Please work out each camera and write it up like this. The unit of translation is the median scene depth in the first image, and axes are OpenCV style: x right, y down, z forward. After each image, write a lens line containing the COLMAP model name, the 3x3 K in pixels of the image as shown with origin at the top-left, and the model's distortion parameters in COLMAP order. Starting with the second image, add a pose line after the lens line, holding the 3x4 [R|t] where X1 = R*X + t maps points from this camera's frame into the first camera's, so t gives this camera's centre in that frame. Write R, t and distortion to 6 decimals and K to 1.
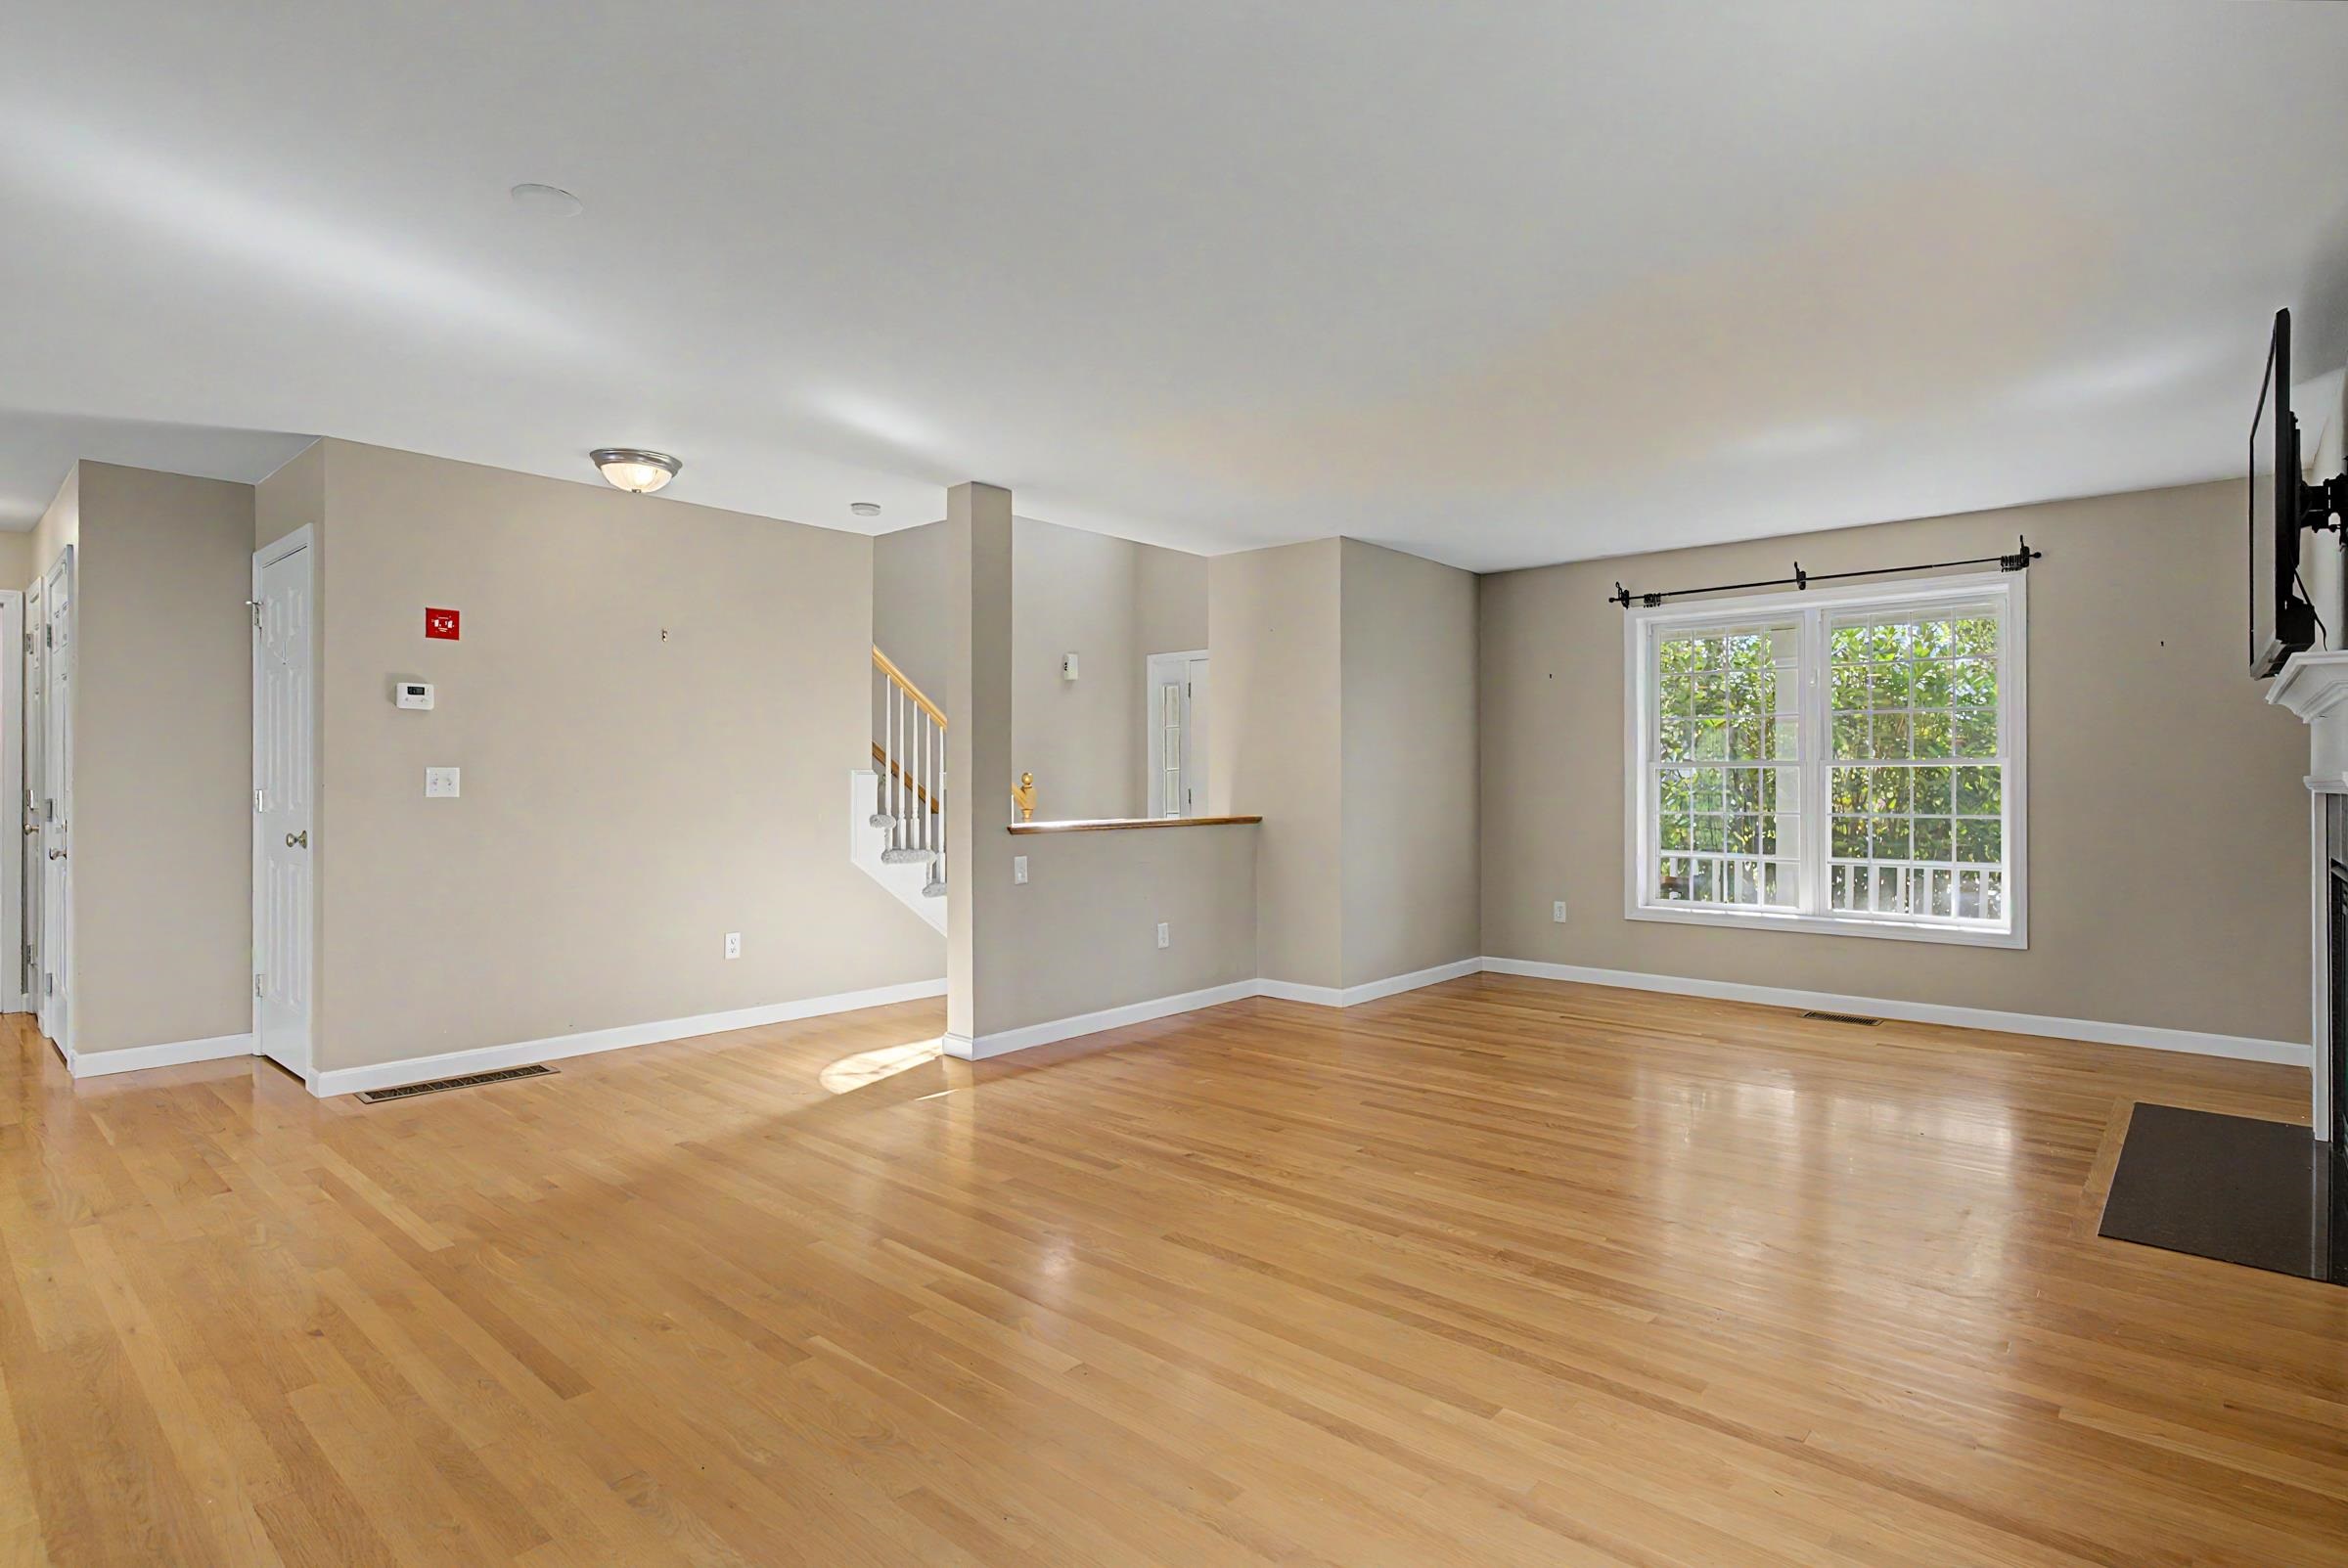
lens RADIAL K [[1178.9, 0, 1190.3], [0, 1178.9, 784.1], [0, 0, 1]] dist [0.001340, -0.000942]
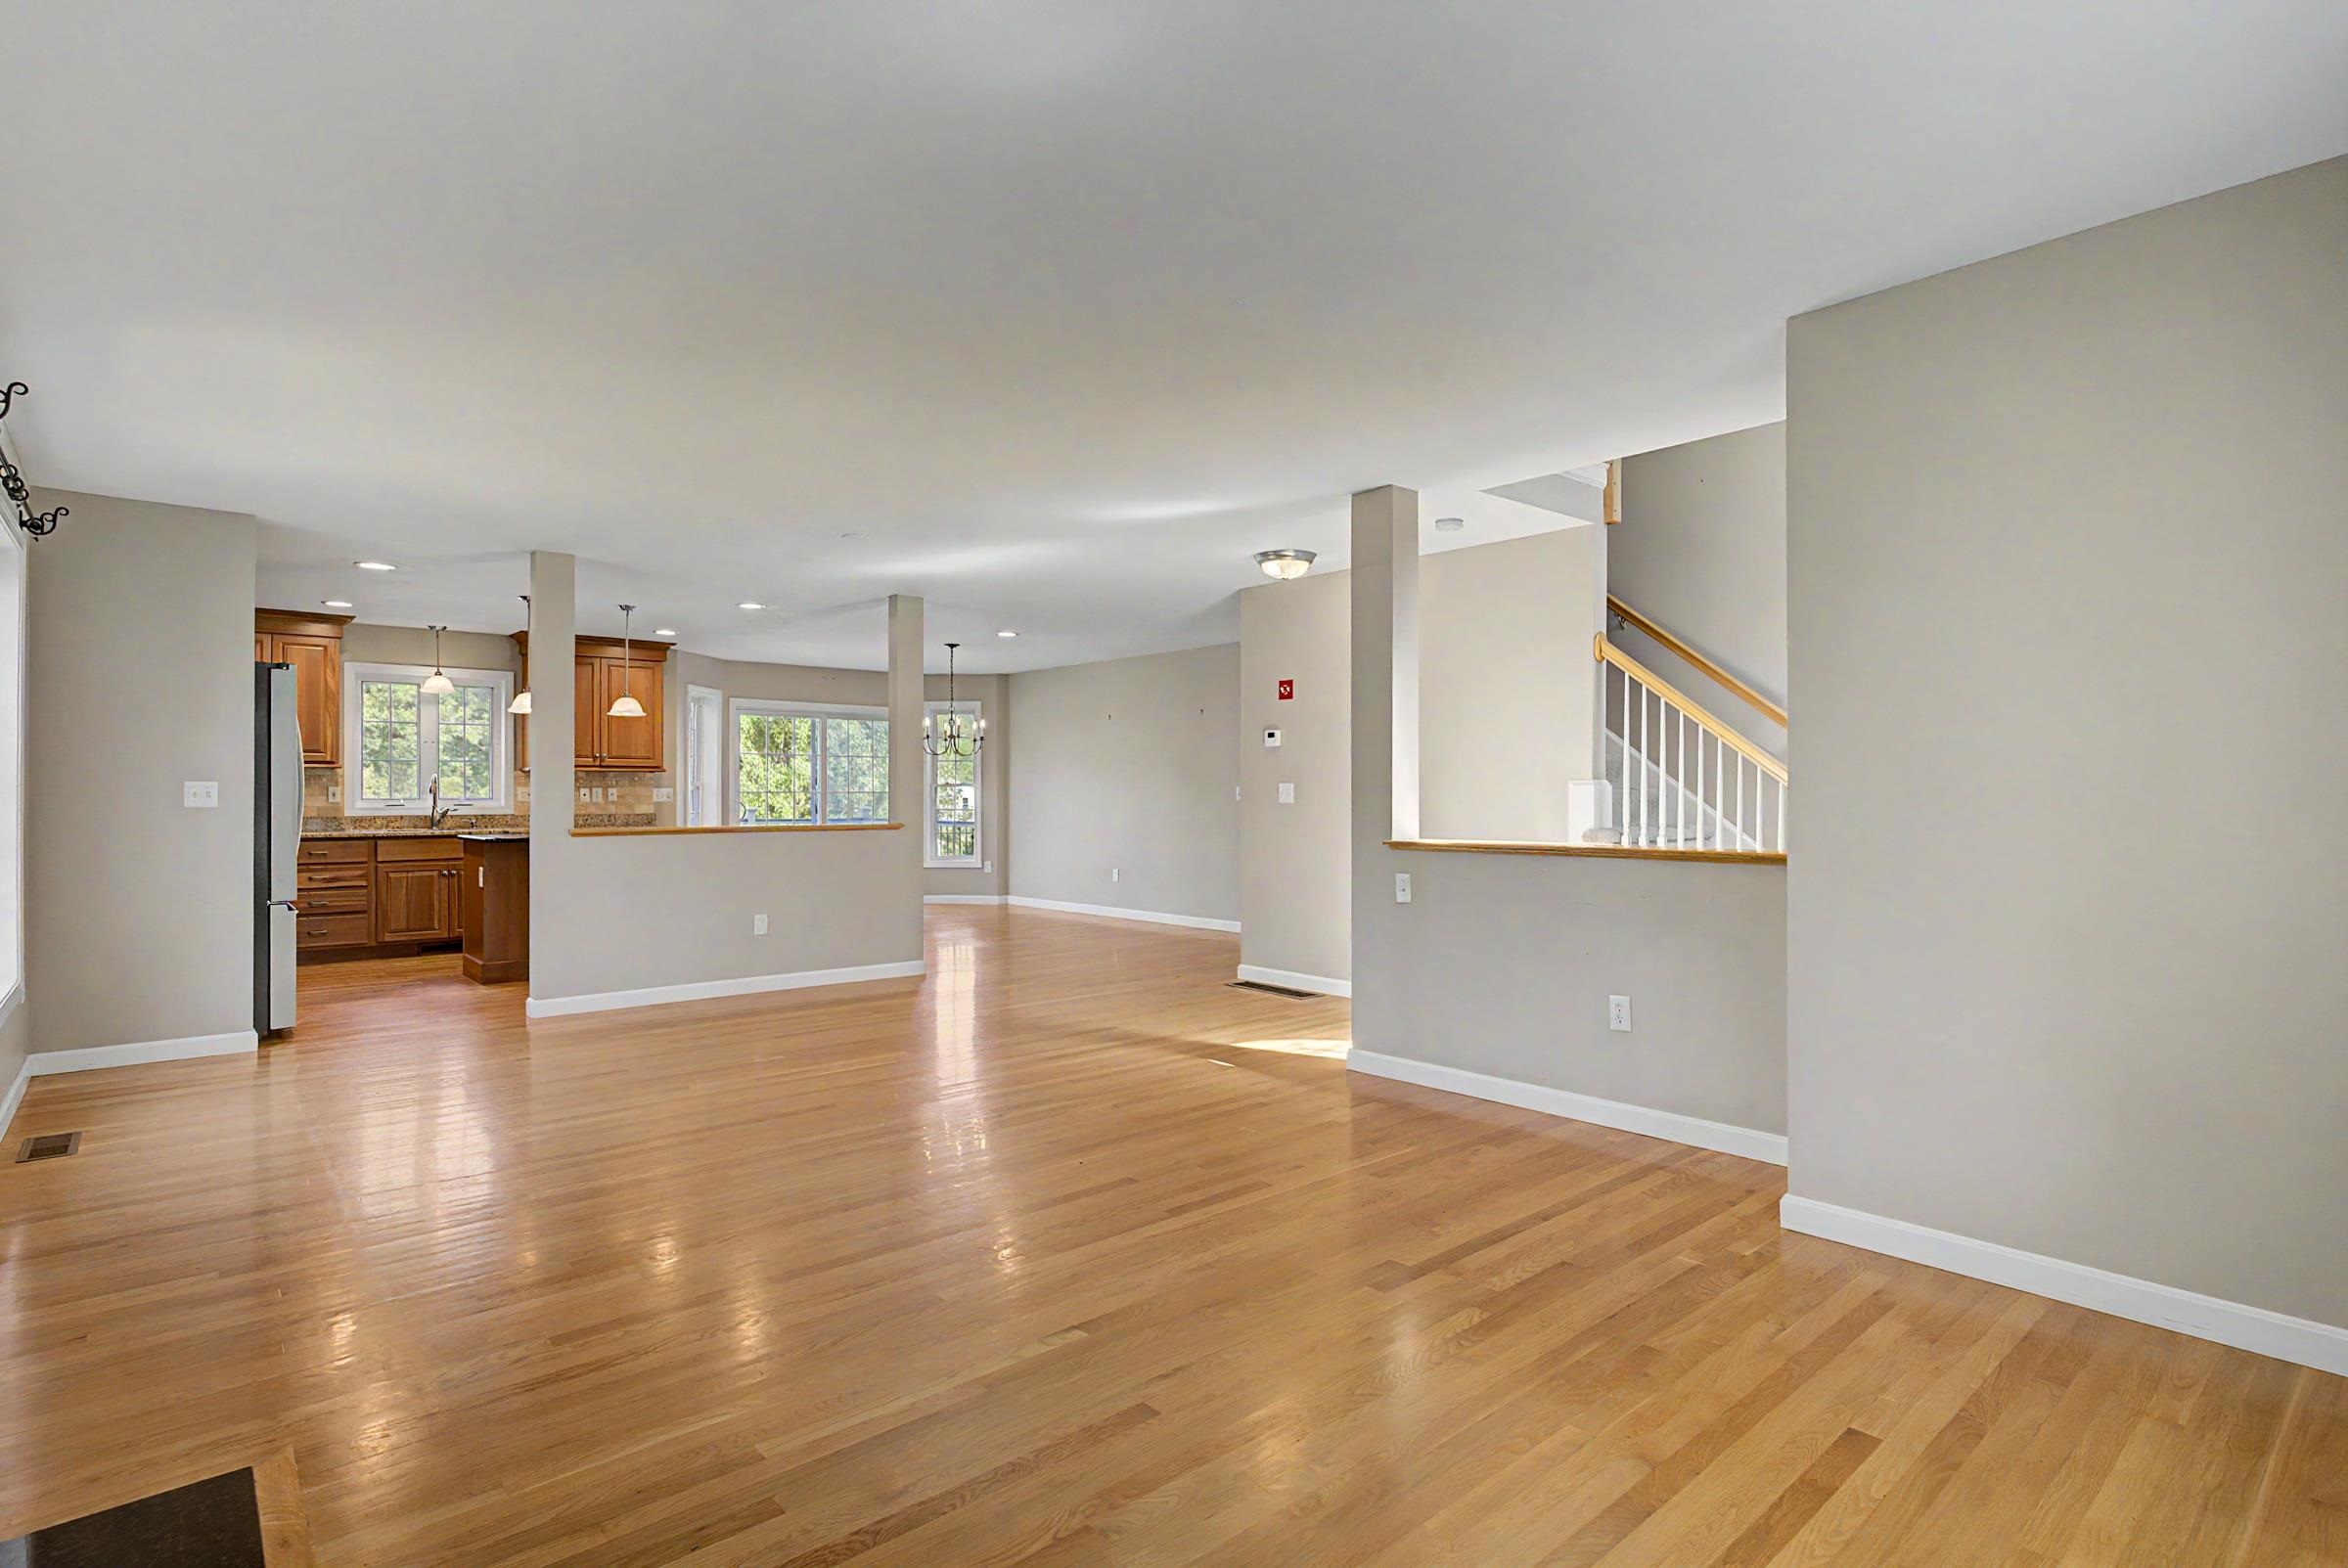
lens RADIAL K [[1178.9, 0, 1157.9], [0, 1178.9, 788.7], [0, 0, 1]] dist [0.001340, -0.000942]
pose [[-0.147460, -0.003193, -0.989063, 0.755072], [-0.004828, 0.999985, -0.002509, -0.002650], [0.989056, 0.004405, -0.147473, 0.893260]]
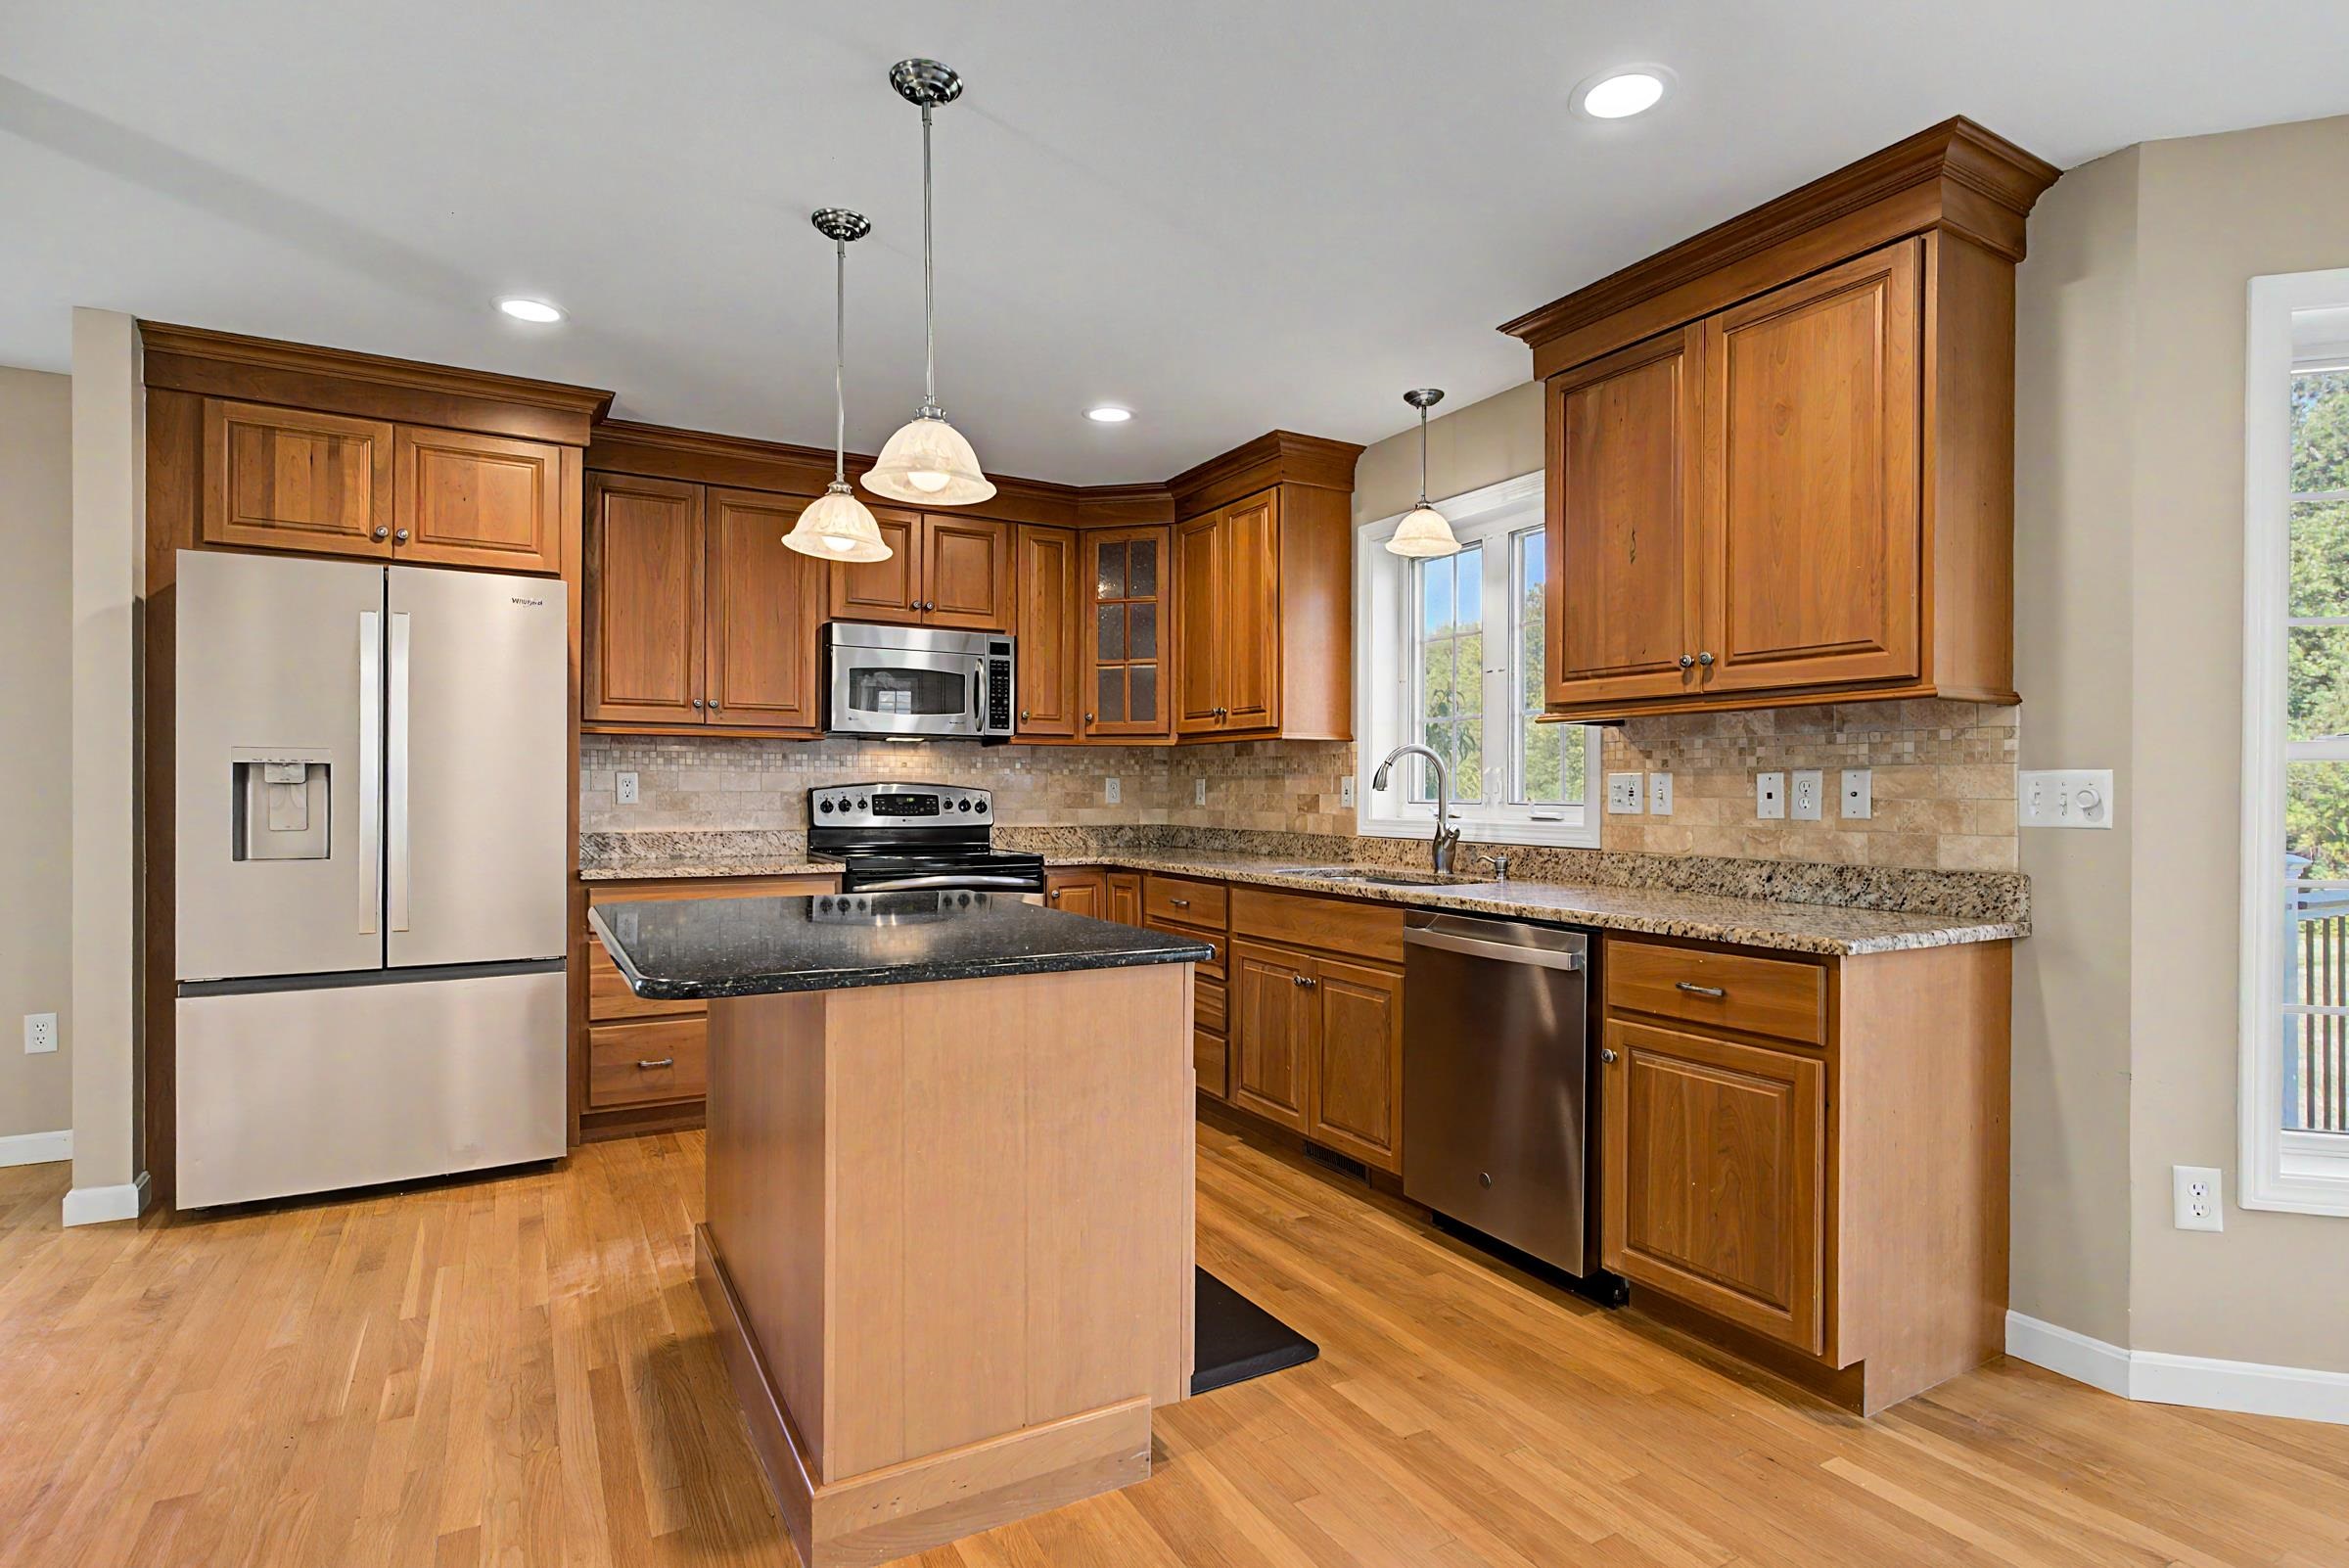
lens RADIAL K [[1179.6, 0, 1177.3], [0, 1179.6, 796.1], [0, 0, 1]] dist [0.001340, -0.000942]
pose [[-0.942519, -0.004103, 0.334127, -0.814083], [-0.001517, 0.999967, 0.008000, 0.002958], [-0.334149, 0.007033, -0.942494, 0.366299]]
